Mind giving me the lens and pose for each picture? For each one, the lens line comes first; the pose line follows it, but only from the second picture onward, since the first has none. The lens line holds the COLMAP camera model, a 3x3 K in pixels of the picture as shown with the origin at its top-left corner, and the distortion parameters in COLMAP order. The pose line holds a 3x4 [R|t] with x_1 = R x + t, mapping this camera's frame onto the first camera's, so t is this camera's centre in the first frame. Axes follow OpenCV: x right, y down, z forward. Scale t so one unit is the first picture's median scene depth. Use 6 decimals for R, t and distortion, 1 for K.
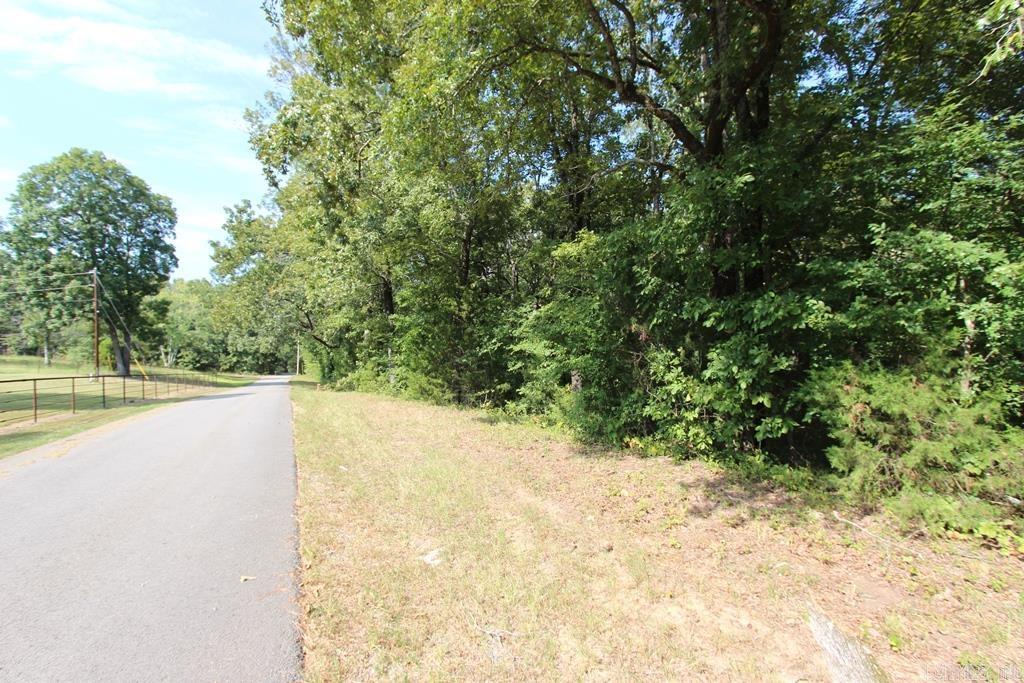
lens RADIAL K [[469.9, 0, 509.5], [0, 469.9, 341.5], [0, 0, 1]] dist [0.000310, -0.000012]
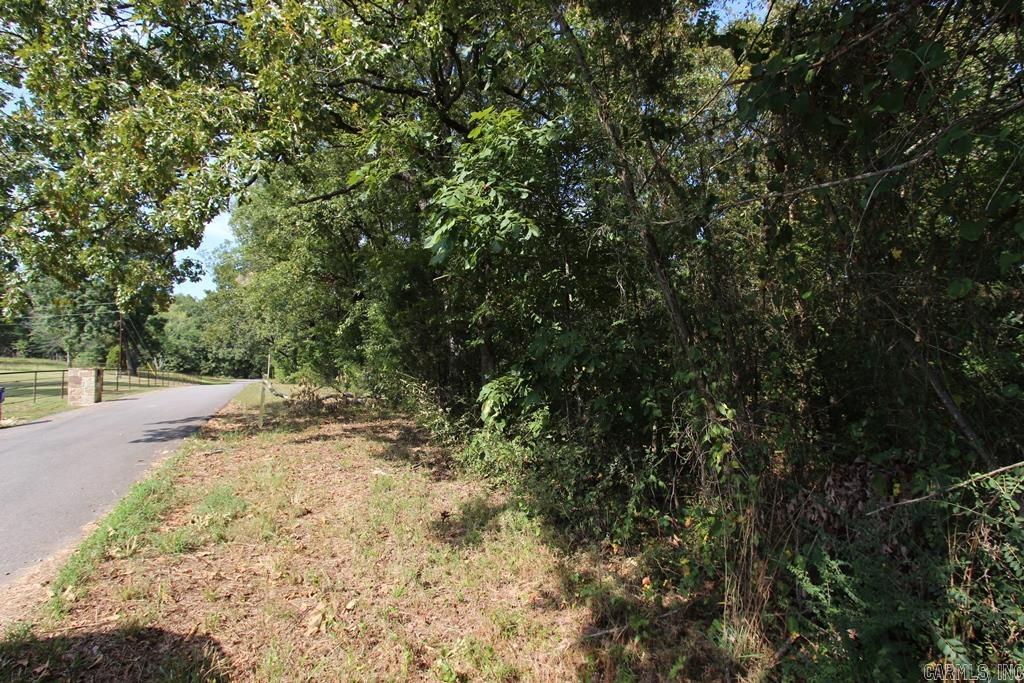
lens RADIAL K [[469.9, 0, 514.0], [0, 469.9, 341.9], [0, 0, 1]] dist [0.000310, -0.000012]
pose [[0.998881, 0.020152, 0.042780, 0.175213], [-0.019117, 0.999518, -0.024451, -0.007610], [-0.043252, 0.023605, 0.998785, -0.319897]]
